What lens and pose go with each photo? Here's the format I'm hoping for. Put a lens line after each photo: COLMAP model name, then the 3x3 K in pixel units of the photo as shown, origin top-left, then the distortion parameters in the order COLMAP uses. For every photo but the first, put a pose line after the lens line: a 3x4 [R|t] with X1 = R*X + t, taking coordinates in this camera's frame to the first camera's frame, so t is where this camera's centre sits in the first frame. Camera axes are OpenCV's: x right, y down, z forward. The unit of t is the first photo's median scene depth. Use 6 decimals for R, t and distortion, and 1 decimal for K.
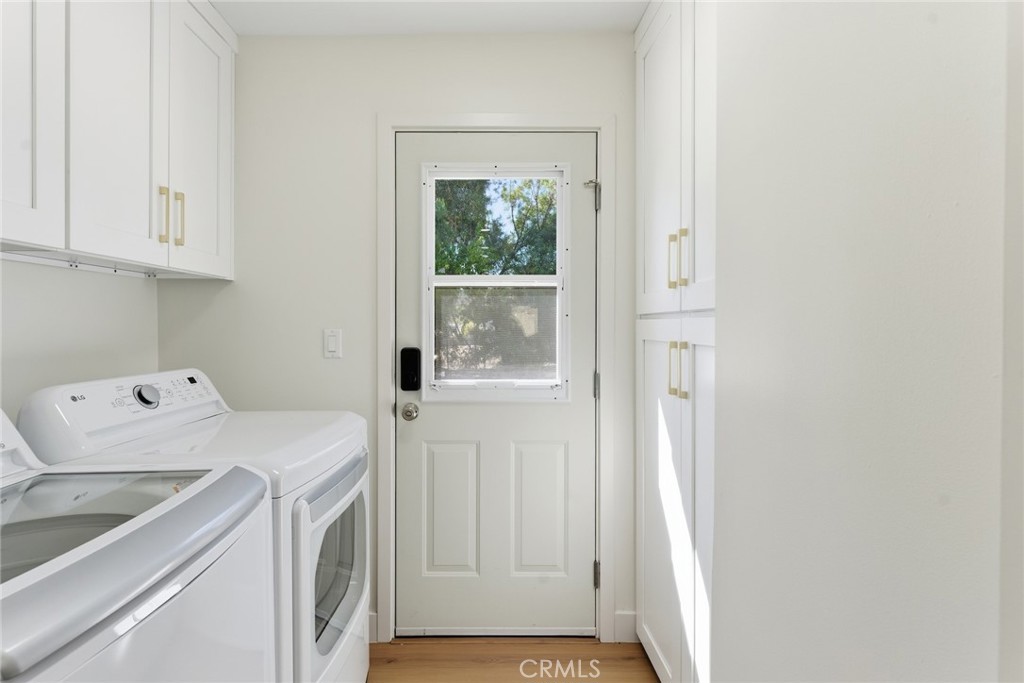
lens RADIAL K [[486.4, 0, 507.0], [0, 486.4, 343.1], [0, 0, 1]] dist [-0.003184, -0.000524]
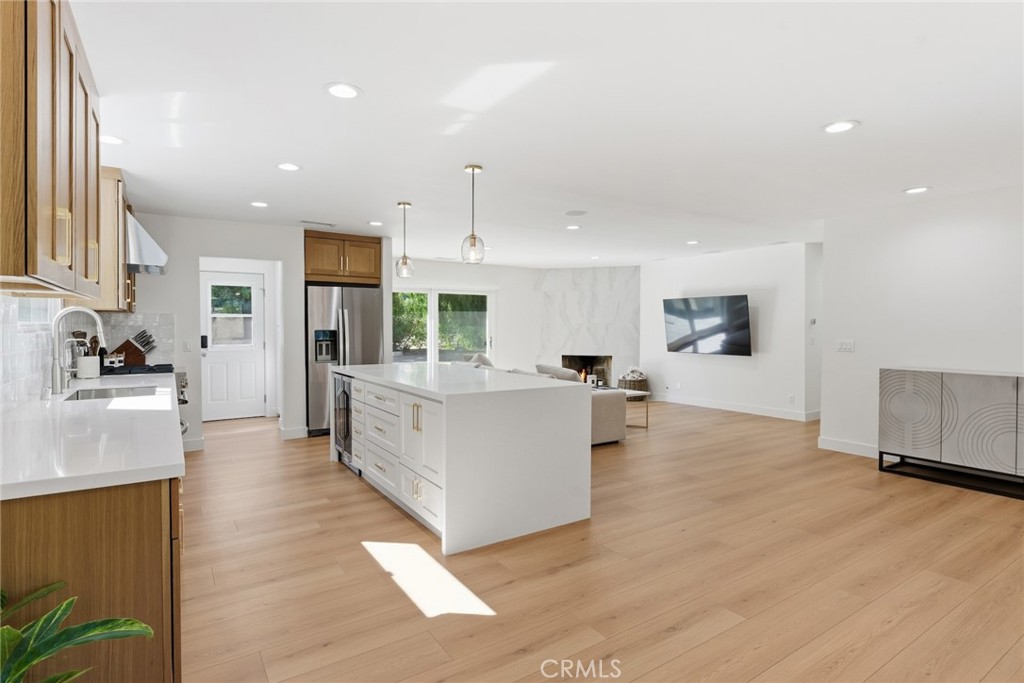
lens RADIAL K [[528.9, 0, 507.8], [0, 528.9, 334.0], [0, 0, 1]] dist [0.002439, -0.000754]
pose [[0.860213, -0.011131, 0.509814, -0.256973], [0.004877, 0.999896, 0.013601, -0.041004], [-0.509912, -0.009214, 0.860177, -3.228588]]
